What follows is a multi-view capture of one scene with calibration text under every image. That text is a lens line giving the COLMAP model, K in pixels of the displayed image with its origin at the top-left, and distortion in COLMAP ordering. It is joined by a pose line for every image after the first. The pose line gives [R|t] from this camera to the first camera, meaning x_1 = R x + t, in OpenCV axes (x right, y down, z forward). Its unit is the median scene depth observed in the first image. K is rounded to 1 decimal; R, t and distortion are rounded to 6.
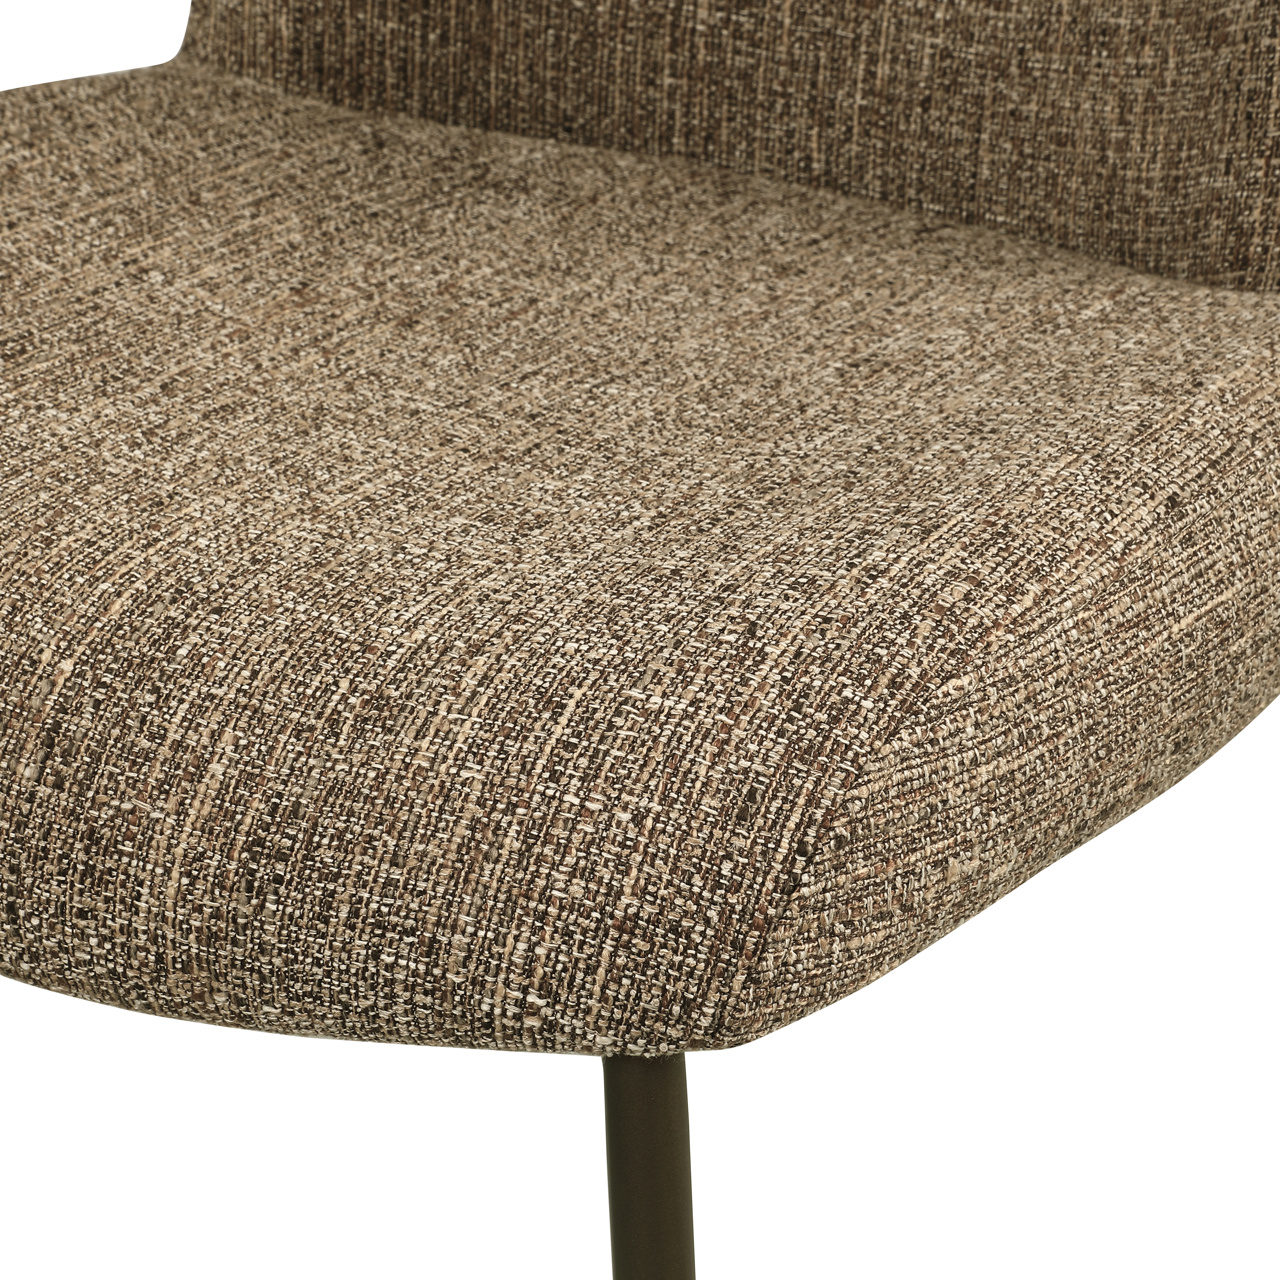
lens RADIAL K [[3288.7, 0, 640.8], [0, 3288.7, 641.0], [0, 0, 1]] dist [0.248131, 0.000000]
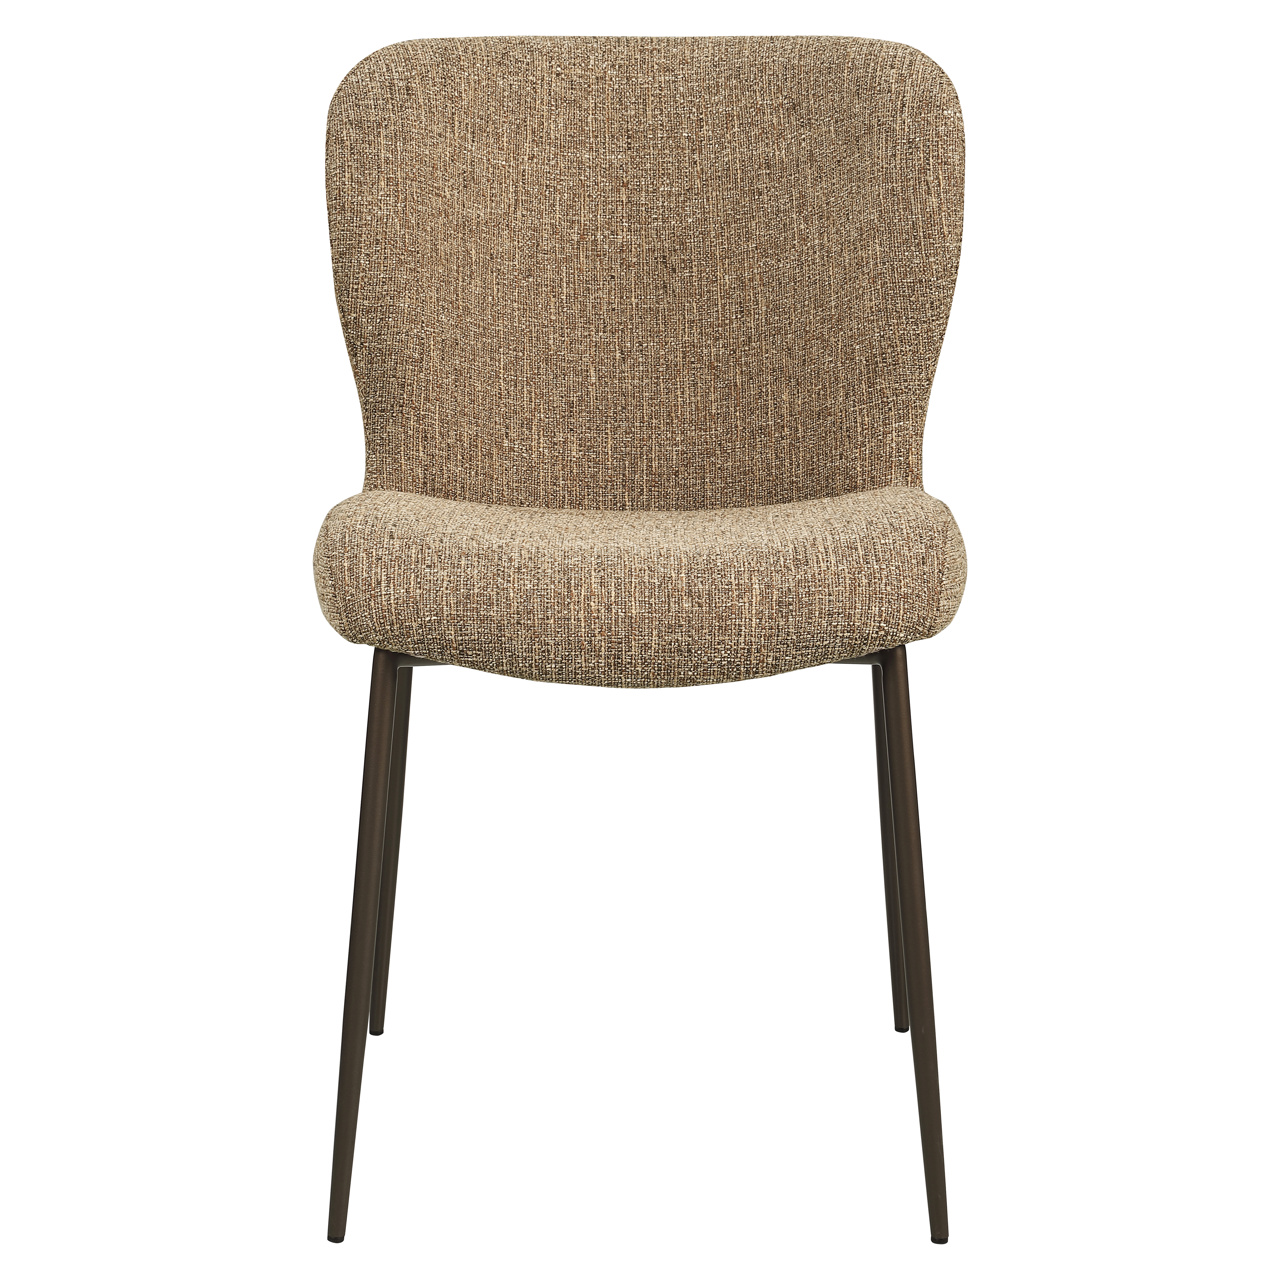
lens RADIAL K [[3999.6, 0, 639.6], [0, 3999.6, 651.7], [0, 0, 1]] dist [0.328406, 0.000000]
pose [[0.837474, -0.091920, 0.538691, -1.652833], [0.251905, 0.939711, -0.231274, 0.688822], [-0.484955, 0.329385, 0.810138, -1.465539]]
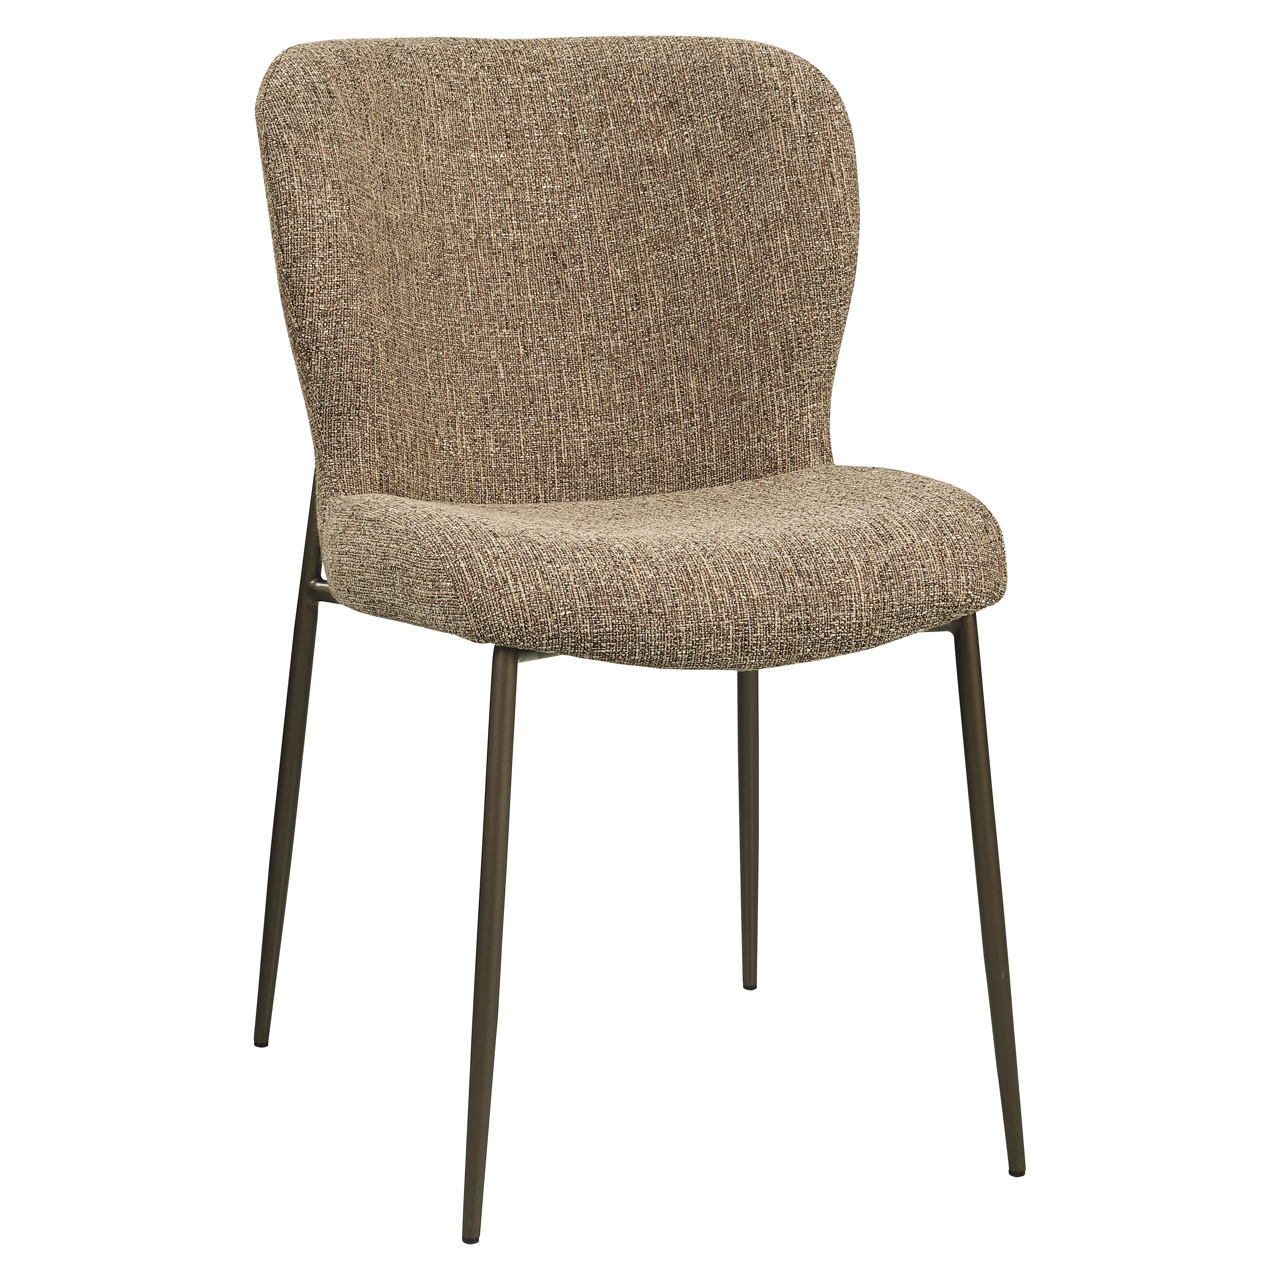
lens RADIAL K [[3898.9, 0, 639.3], [0, 3898.9, 626.9], [0, 0, 1]] dist [0.248402, 0.000000]
pose [[0.576298, -0.135923, 0.805857, -2.441146], [0.379774, 0.917675, -0.116807, 0.336955], [-0.723638, 0.373359, 0.580474, -0.772936]]
